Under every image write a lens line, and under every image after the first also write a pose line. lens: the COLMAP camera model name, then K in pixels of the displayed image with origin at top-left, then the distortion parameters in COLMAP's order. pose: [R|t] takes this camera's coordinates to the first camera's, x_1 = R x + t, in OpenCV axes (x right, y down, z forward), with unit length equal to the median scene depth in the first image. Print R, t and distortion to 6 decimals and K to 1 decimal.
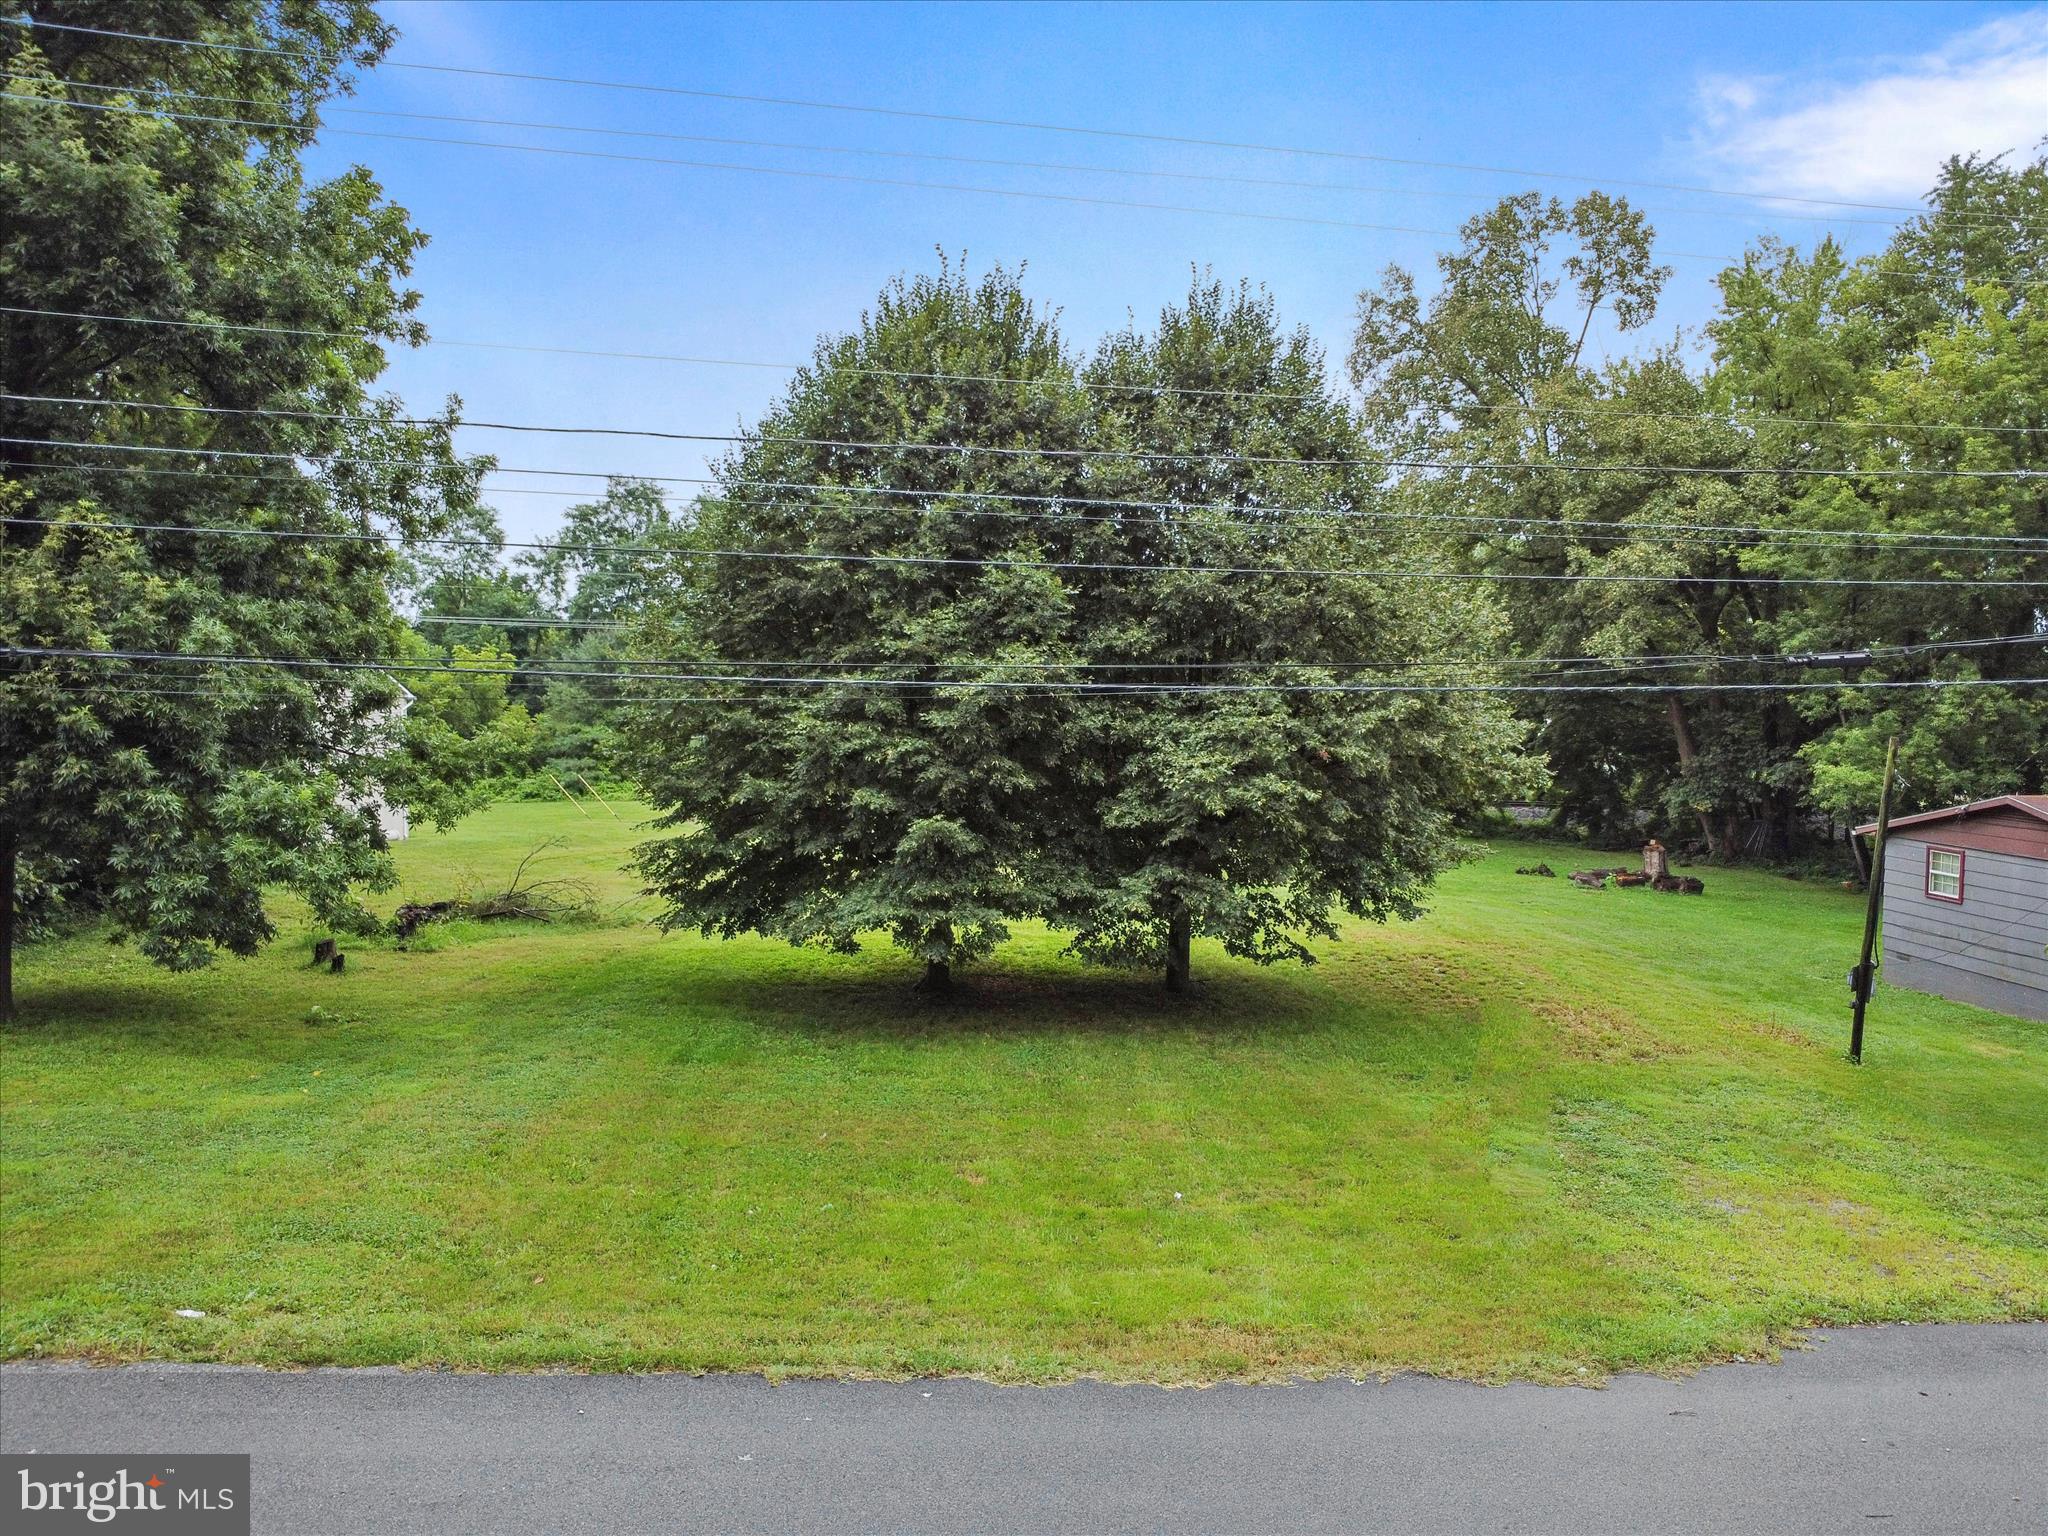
lens RADIAL K [[1492.5, 0, 1019.2], [0, 1492.5, 764.0], [0, 0, 1]] dist [-0.021999, -0.011337]
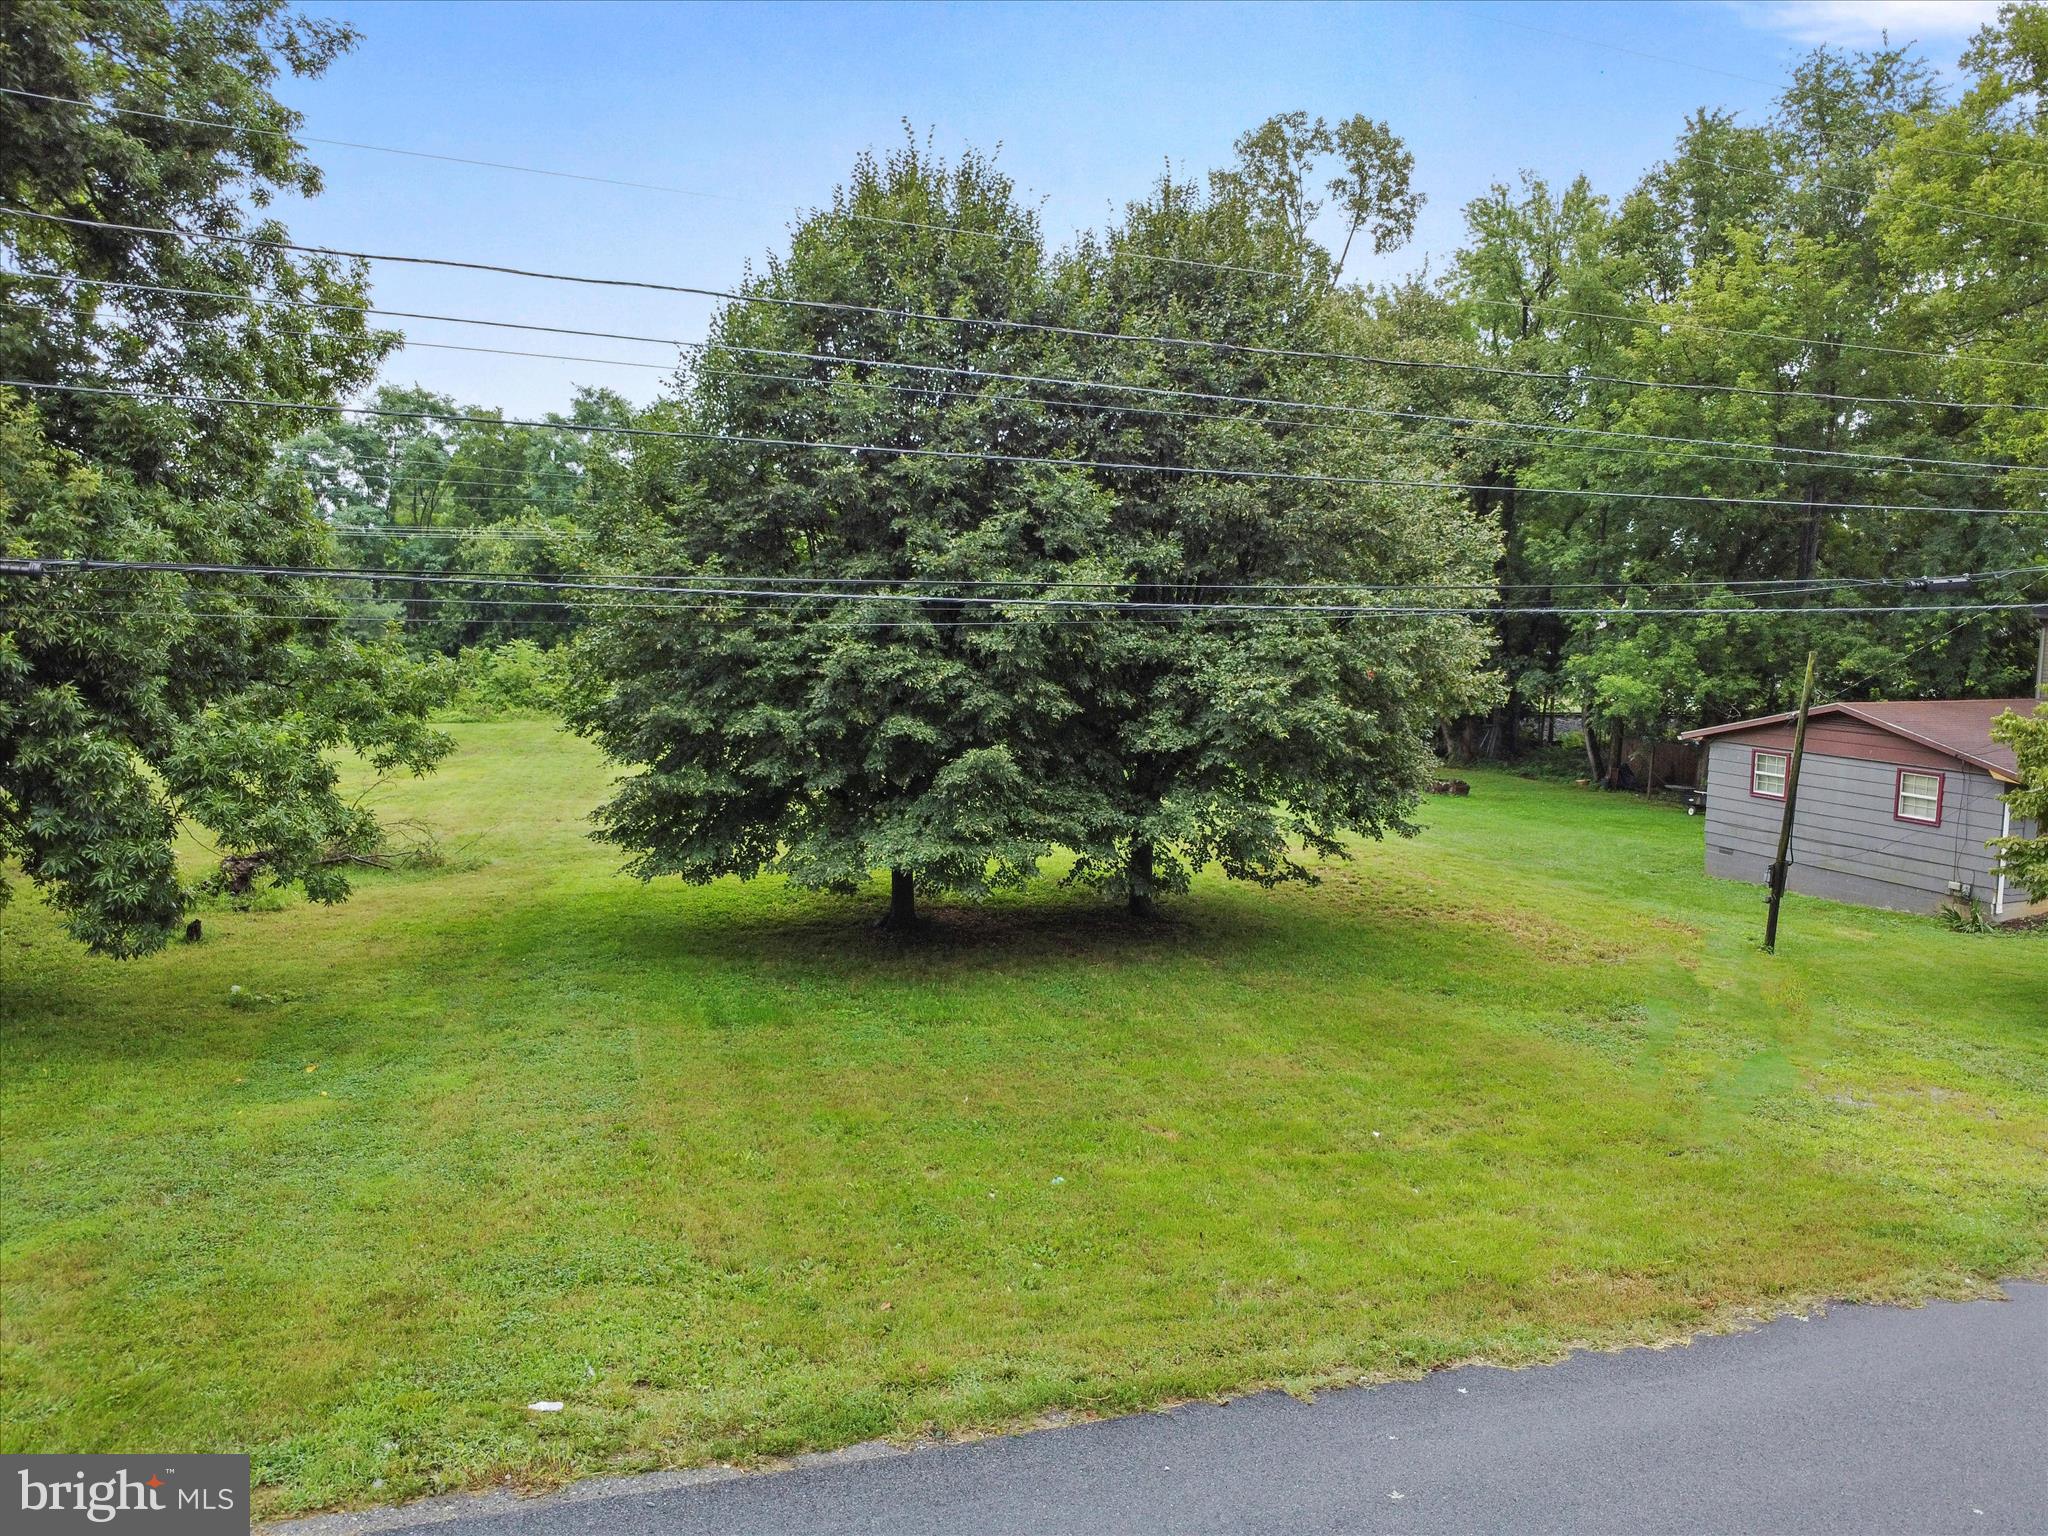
lens RADIAL K [[1492.5, 0, 1019.2], [0, 1492.5, 764.0], [0, 0, 1]] dist [-0.021999, -0.011337]
pose [[0.971829, -0.024786, 0.234379, -0.235096], [0.010595, 0.998044, 0.061615, -0.009720], [-0.235448, -0.057396, 0.970191, 0.086129]]
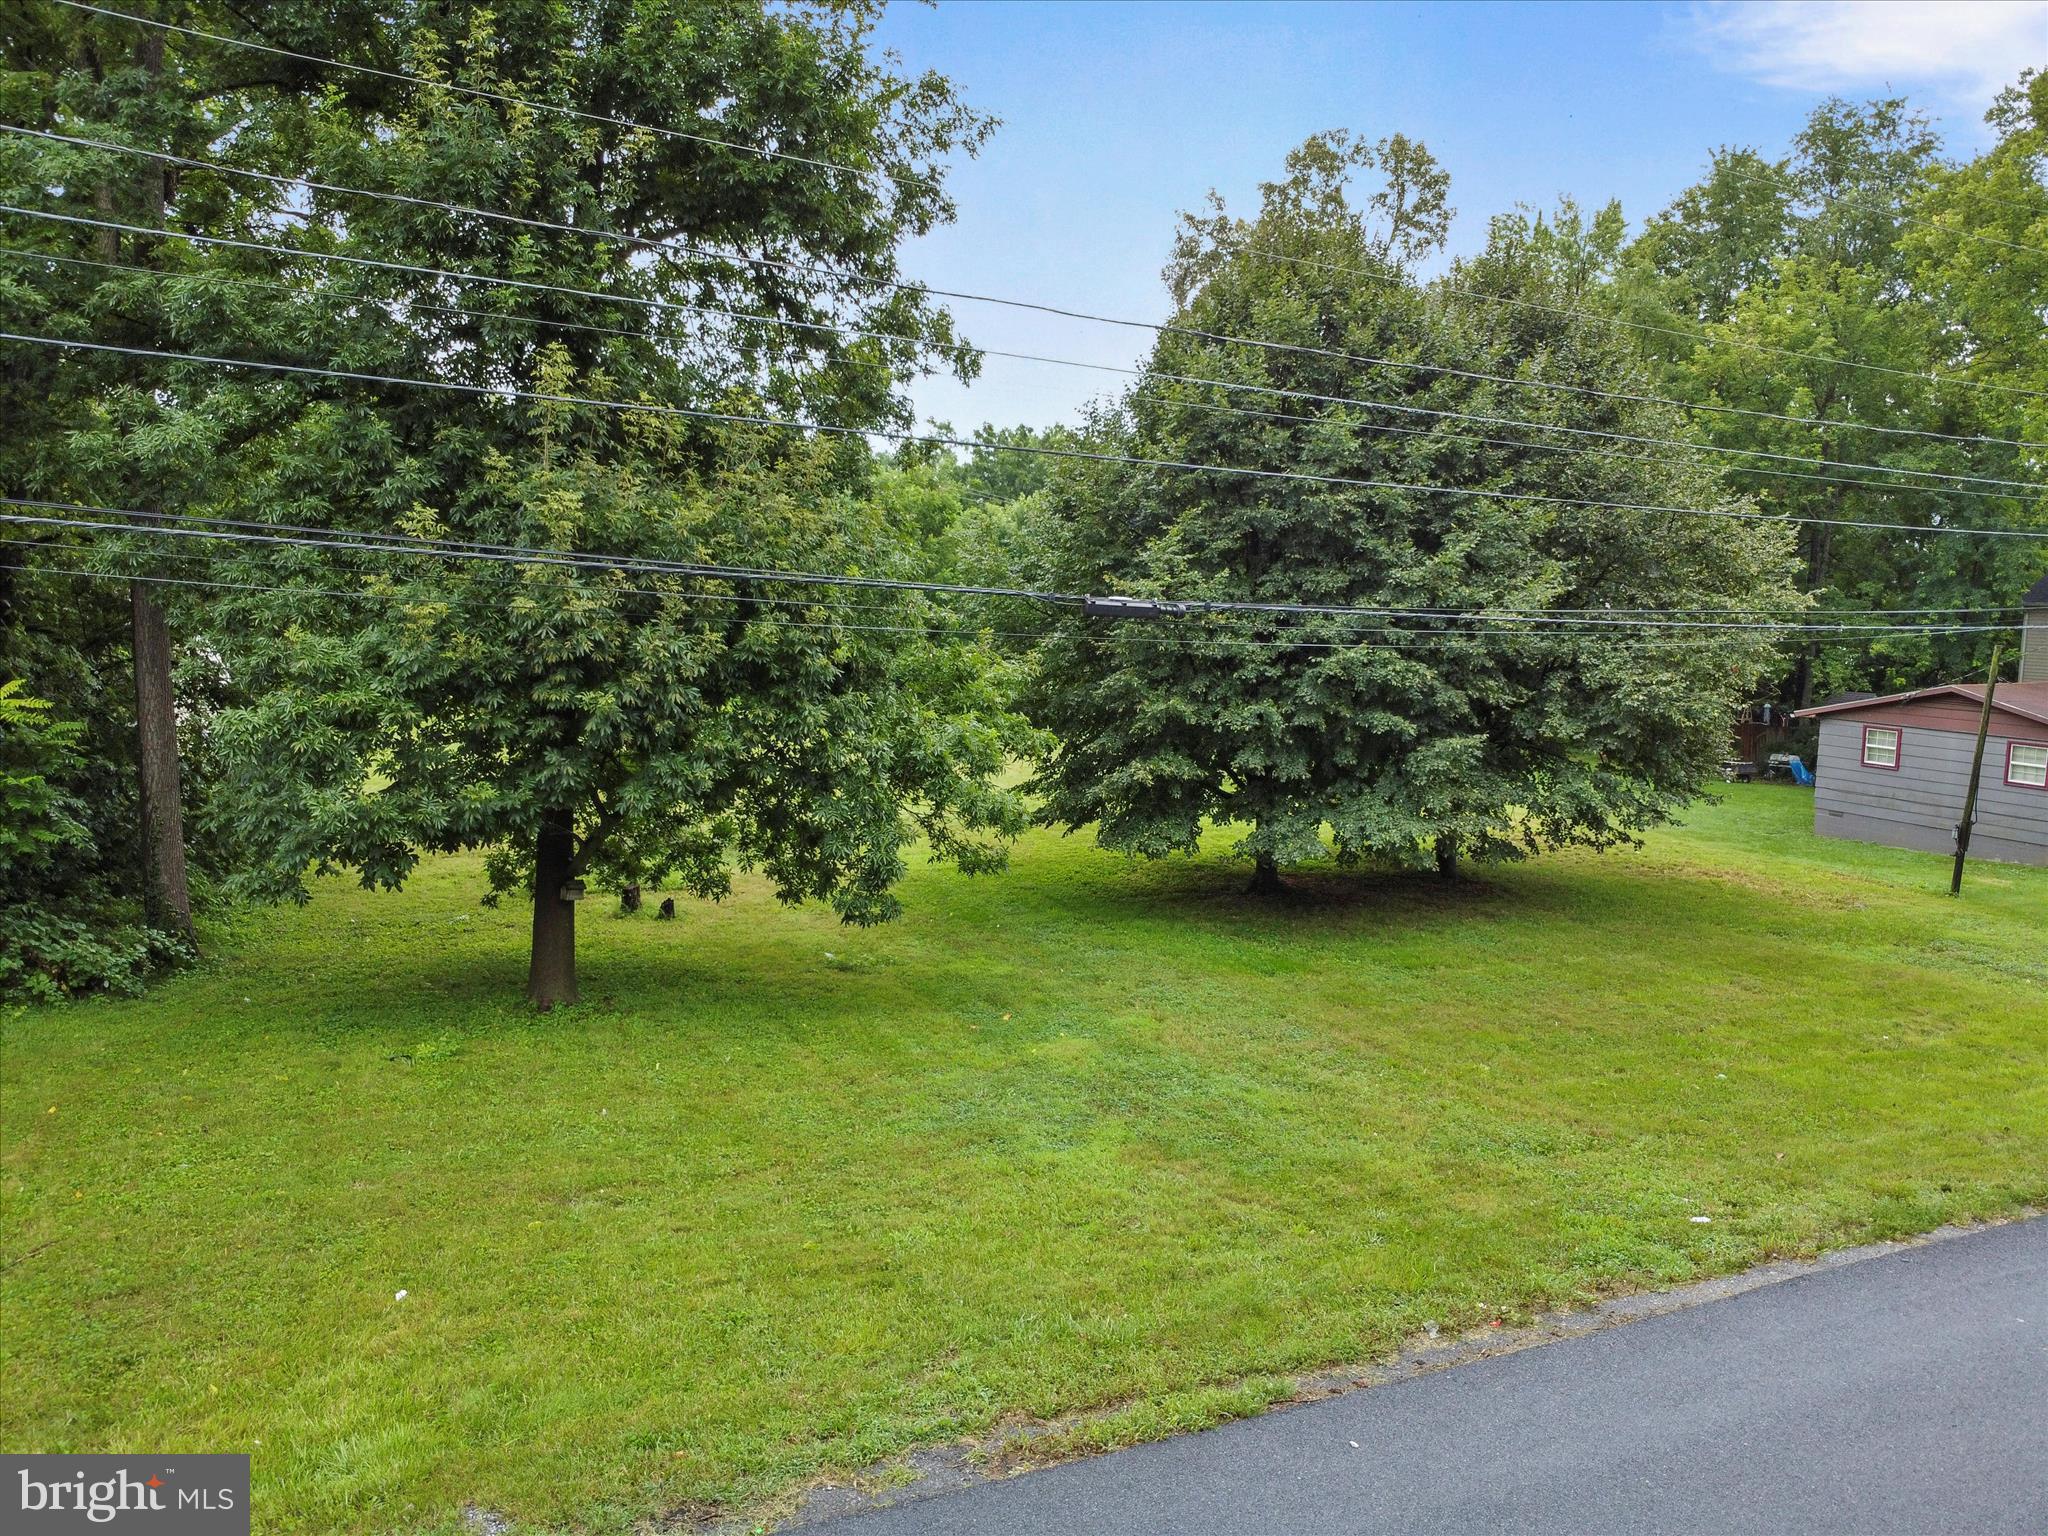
lens RADIAL K [[1483.6, 0, 998.7], [0, 1483.6, 780.9], [0, 0, 1]] dist [-0.039700, -0.001054]
pose [[0.947425, -0.044571, 0.316859, -0.664797], [0.016248, 0.995675, 0.091476, -0.032520], [-0.319566, -0.081518, 0.944051, 0.072246]]
